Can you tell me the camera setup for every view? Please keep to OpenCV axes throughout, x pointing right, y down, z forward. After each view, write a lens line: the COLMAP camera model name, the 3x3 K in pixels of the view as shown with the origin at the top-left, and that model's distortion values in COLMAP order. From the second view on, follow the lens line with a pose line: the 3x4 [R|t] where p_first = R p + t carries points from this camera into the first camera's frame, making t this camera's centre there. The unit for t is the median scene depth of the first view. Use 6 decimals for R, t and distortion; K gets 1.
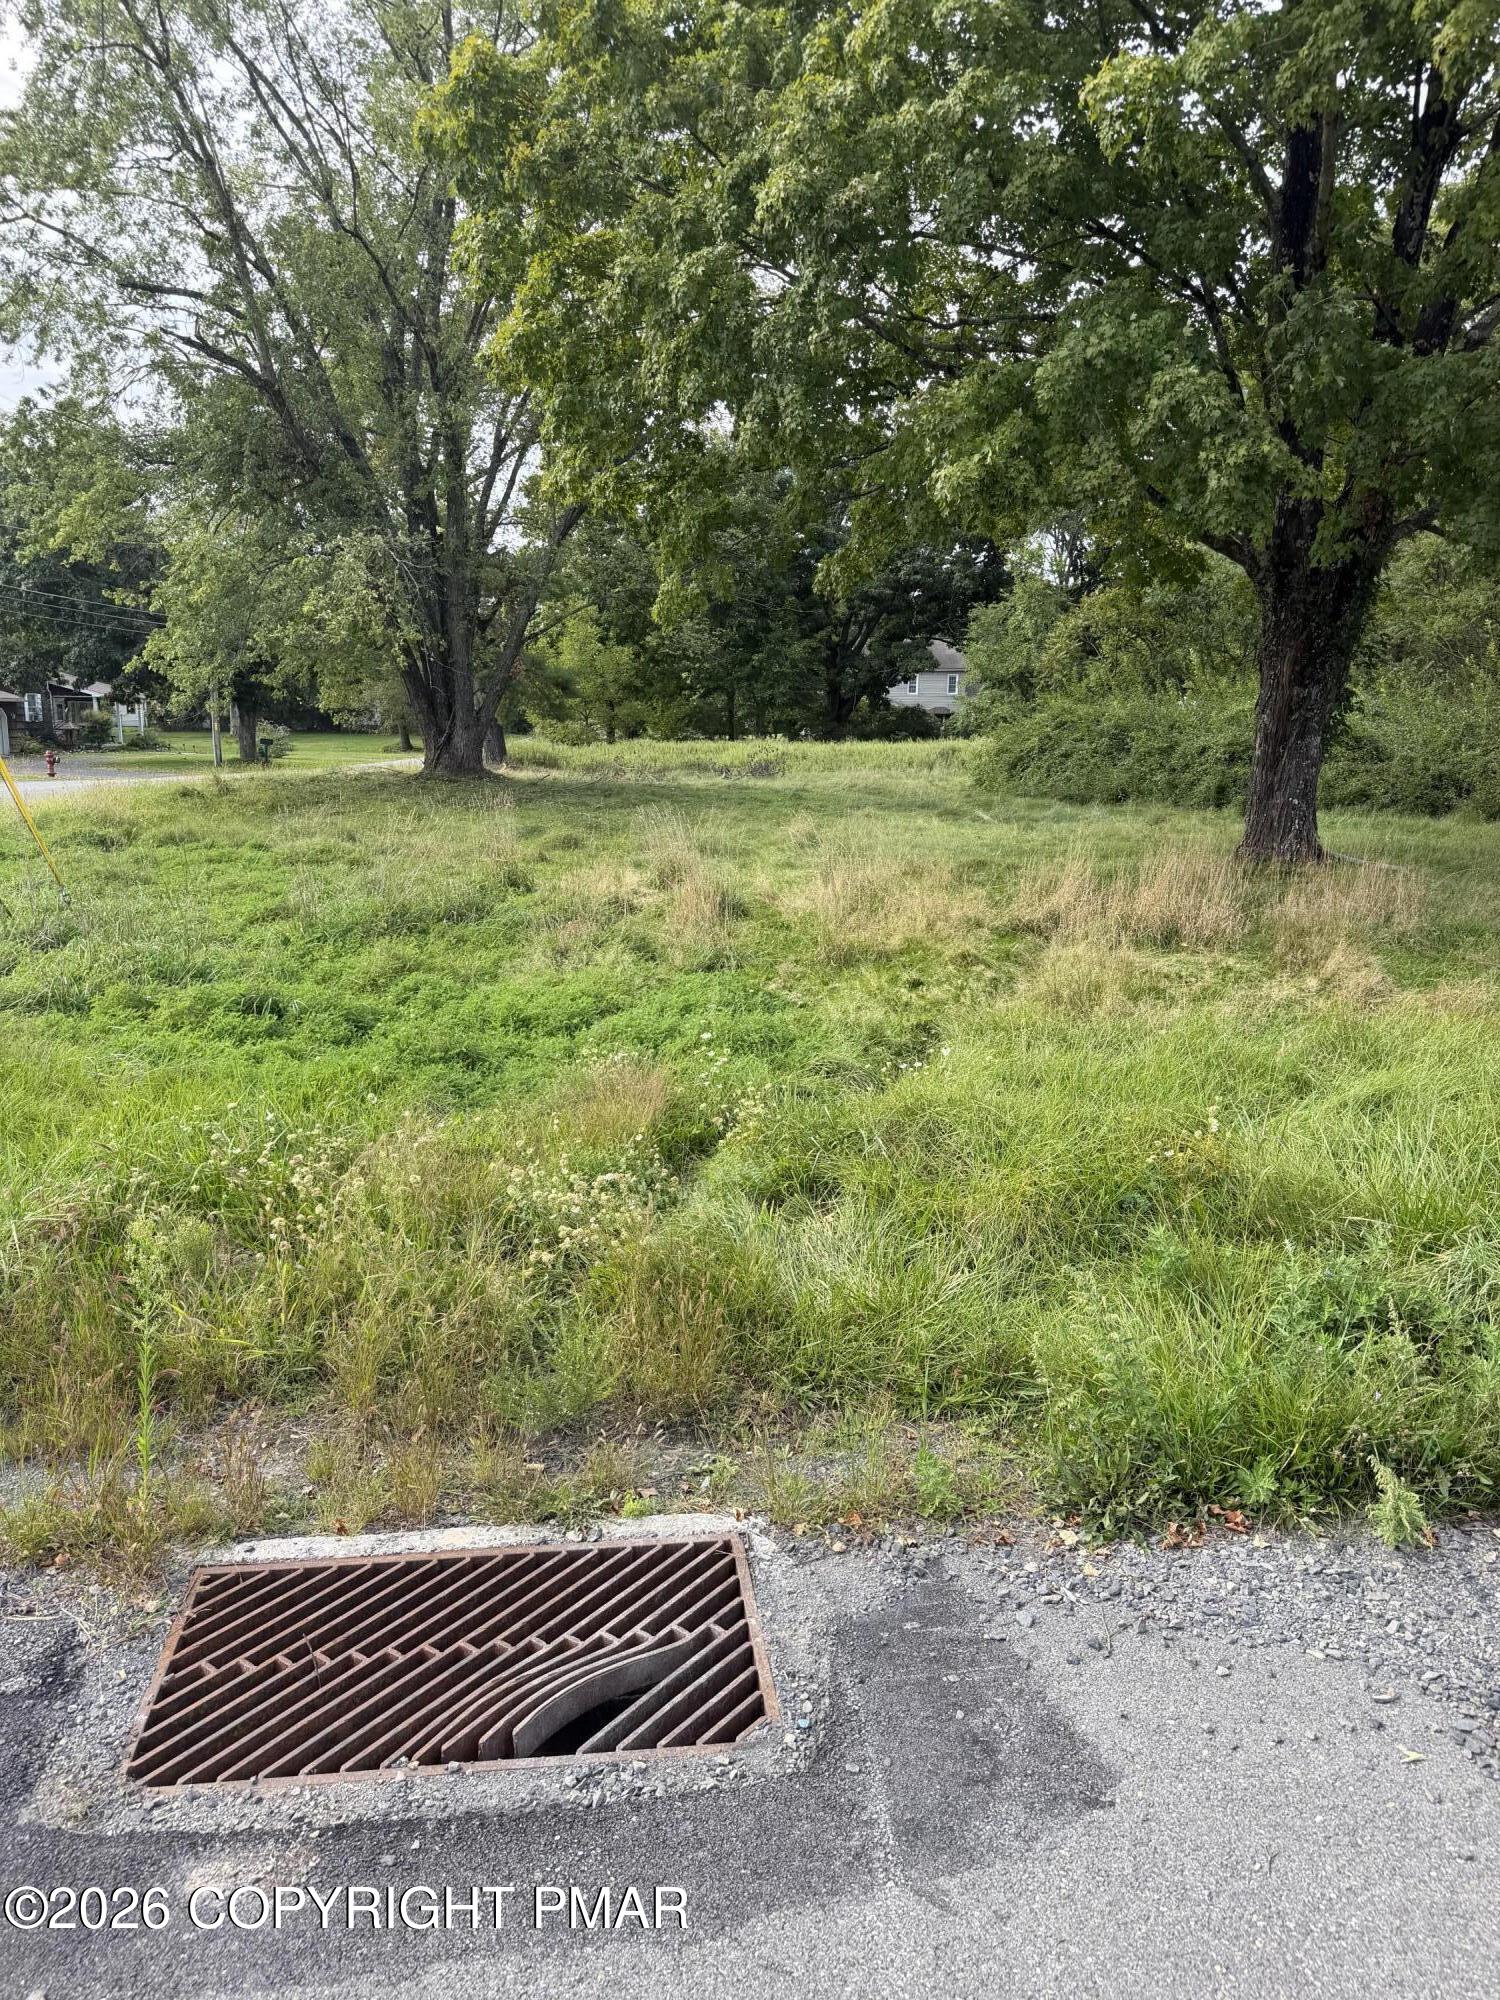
lens RADIAL K [[1344.3, 0, 750.0], [0, 1344.3, 1000.0], [0, 0, 1]] dist [0.001688, -0.000529]
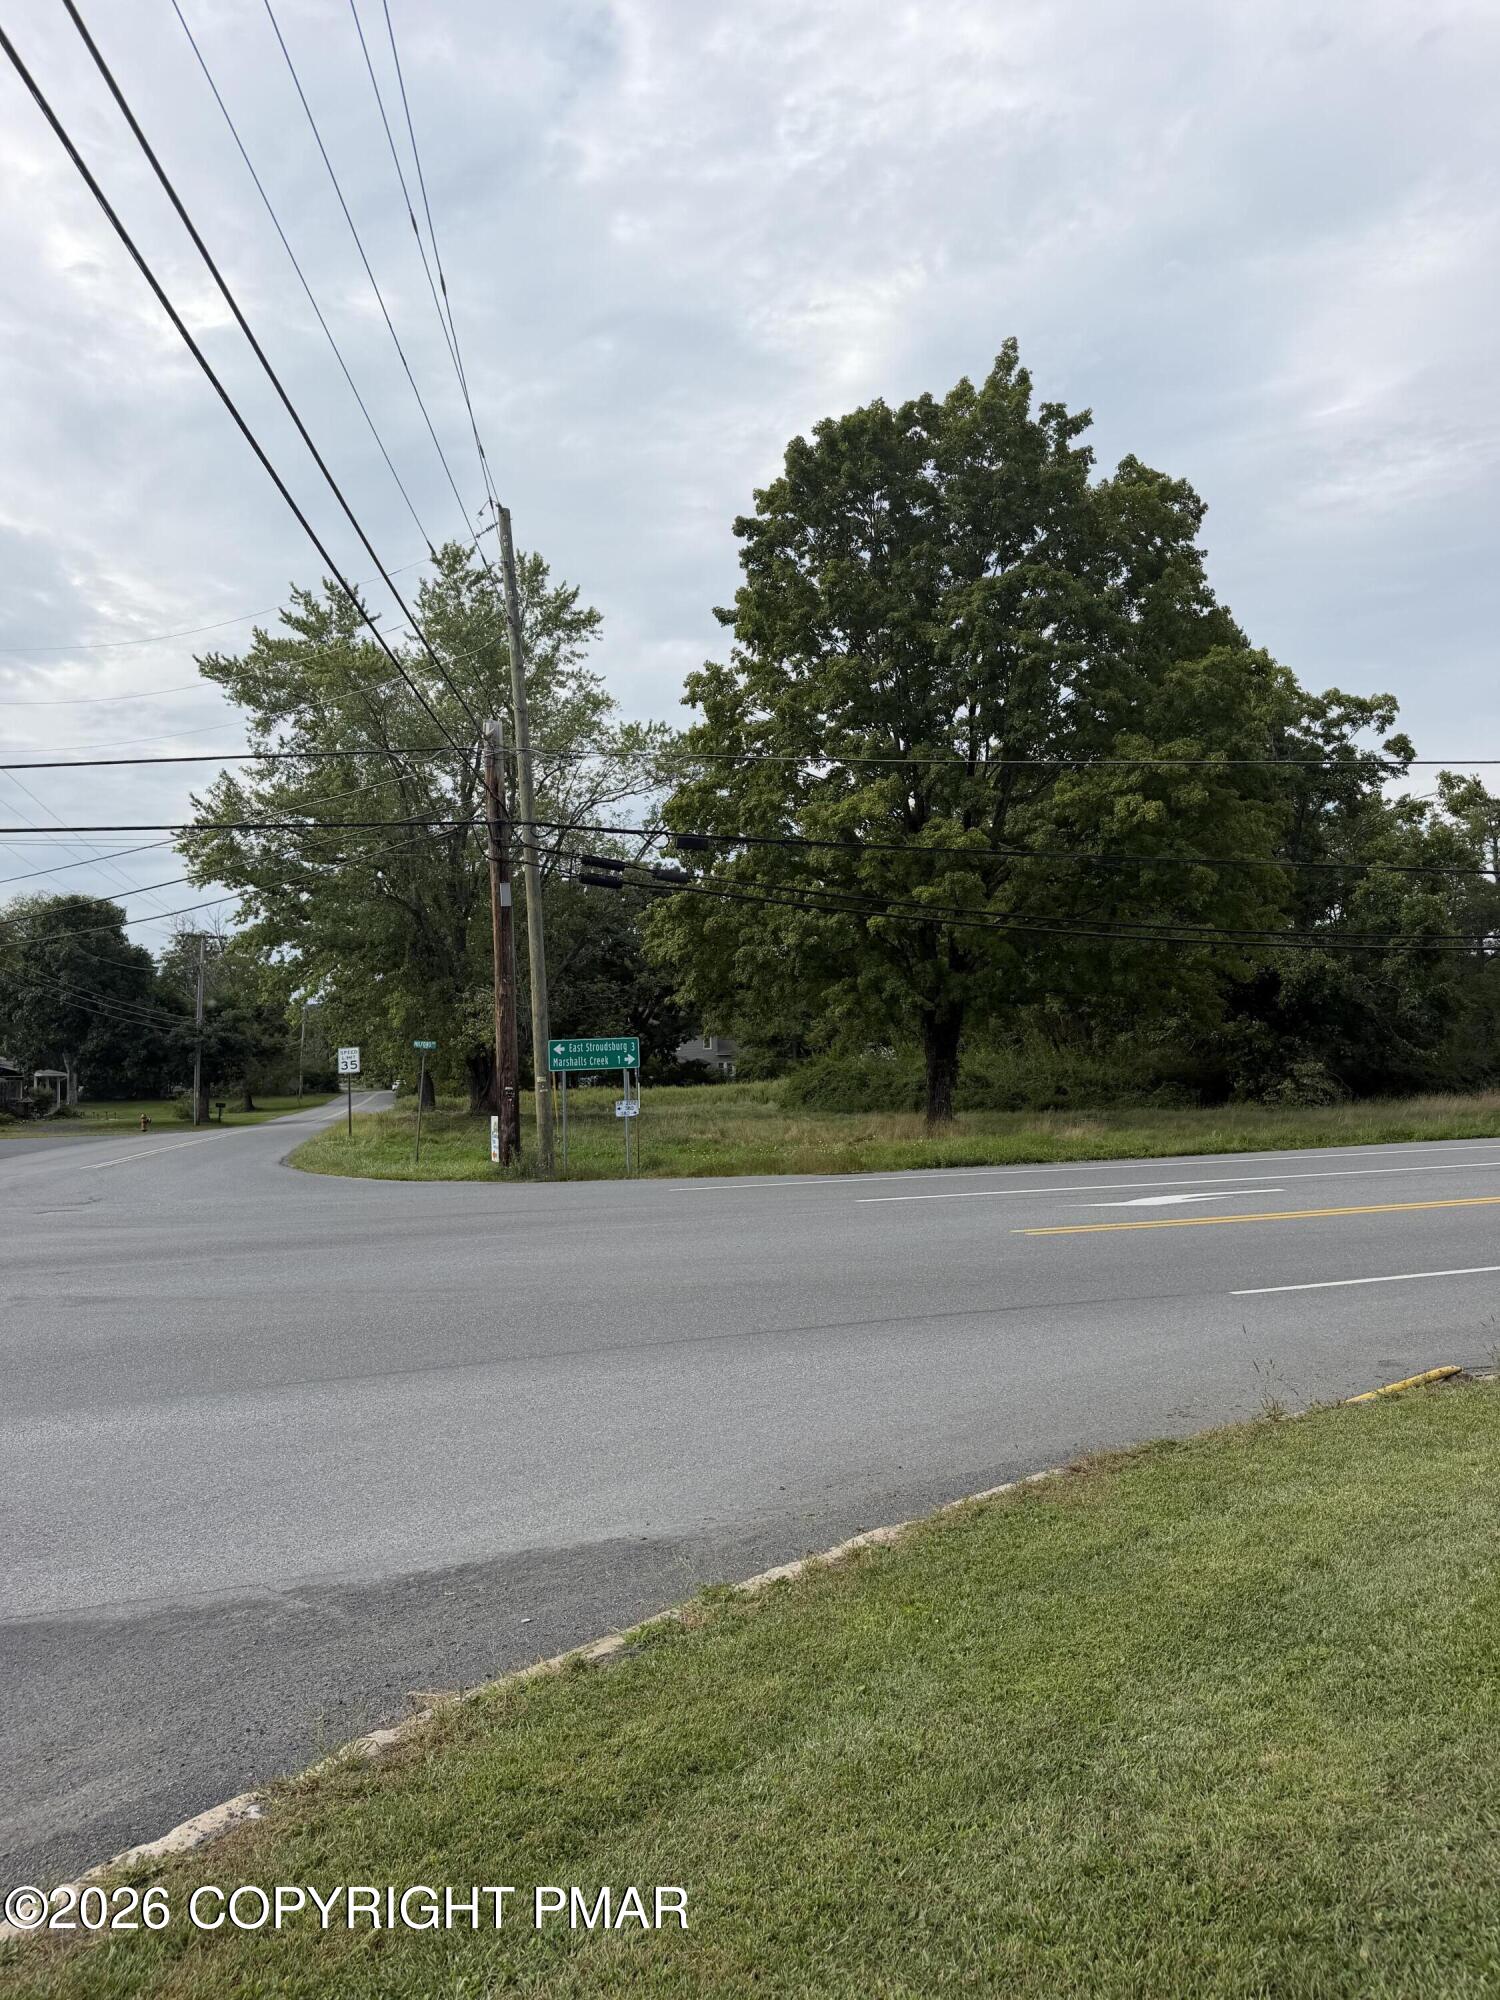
lens RADIAL K [[1344.3, 0, 750.0], [0, 1344.3, 1000.0], [0, 0, 1]] dist [0.001688, -0.000529]
pose [[0.977779, -0.010721, 0.209364, -0.322803], [0.063400, 0.967048, -0.246572, 0.179568], [-0.199821, 0.254367, 0.946239, -0.920803]]
